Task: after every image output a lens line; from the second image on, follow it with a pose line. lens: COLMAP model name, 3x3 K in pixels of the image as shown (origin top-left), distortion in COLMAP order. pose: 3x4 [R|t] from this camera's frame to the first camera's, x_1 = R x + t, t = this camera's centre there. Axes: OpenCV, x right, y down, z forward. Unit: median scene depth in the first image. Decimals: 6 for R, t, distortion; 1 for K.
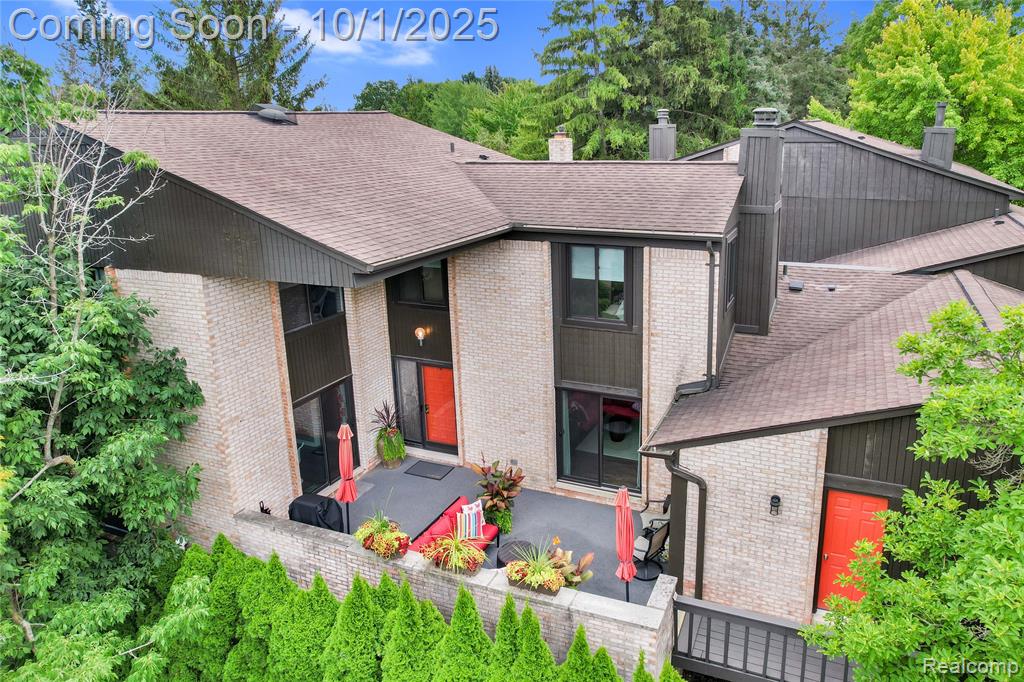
lens RADIAL K [[682.7, 0, 555.3], [0, 682.7, 286.4], [0, 0, 1]] dist [-0.040110, 0.003306]
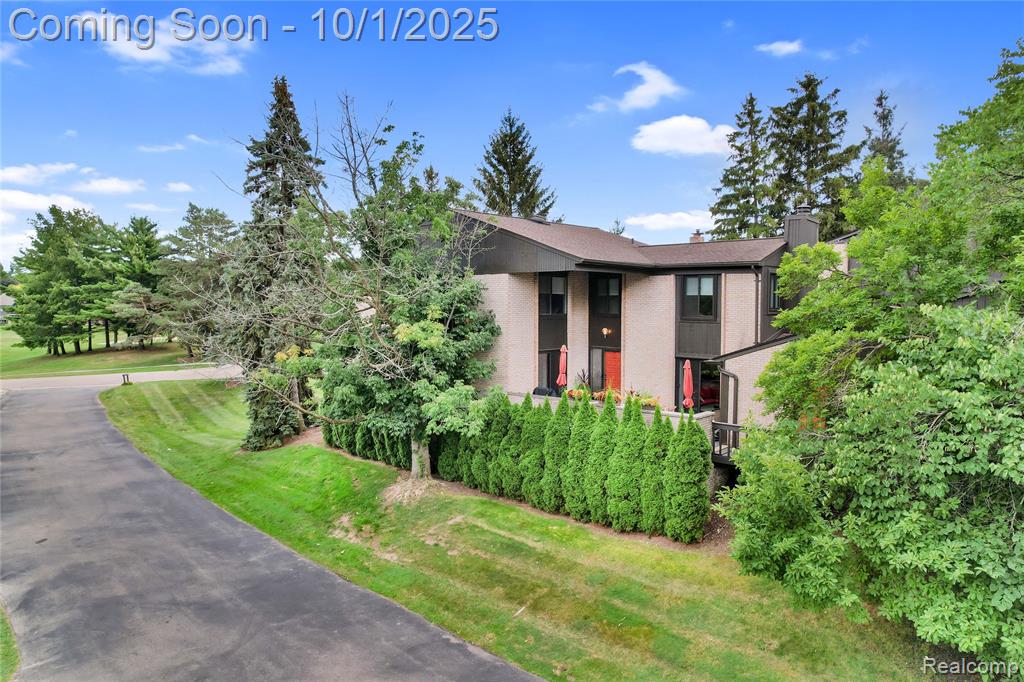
lens RADIAL K [[635.9, 0, 537.8], [0, 635.9, 335.5], [0, 0, 1]] dist [-0.052202, 0.026512]
pose [[0.942865, 0.040015, -0.330764, 0.231060], [-0.095567, 0.983527, -0.153435, 0.423339], [0.319176, 0.176279, 0.931157, -0.757805]]
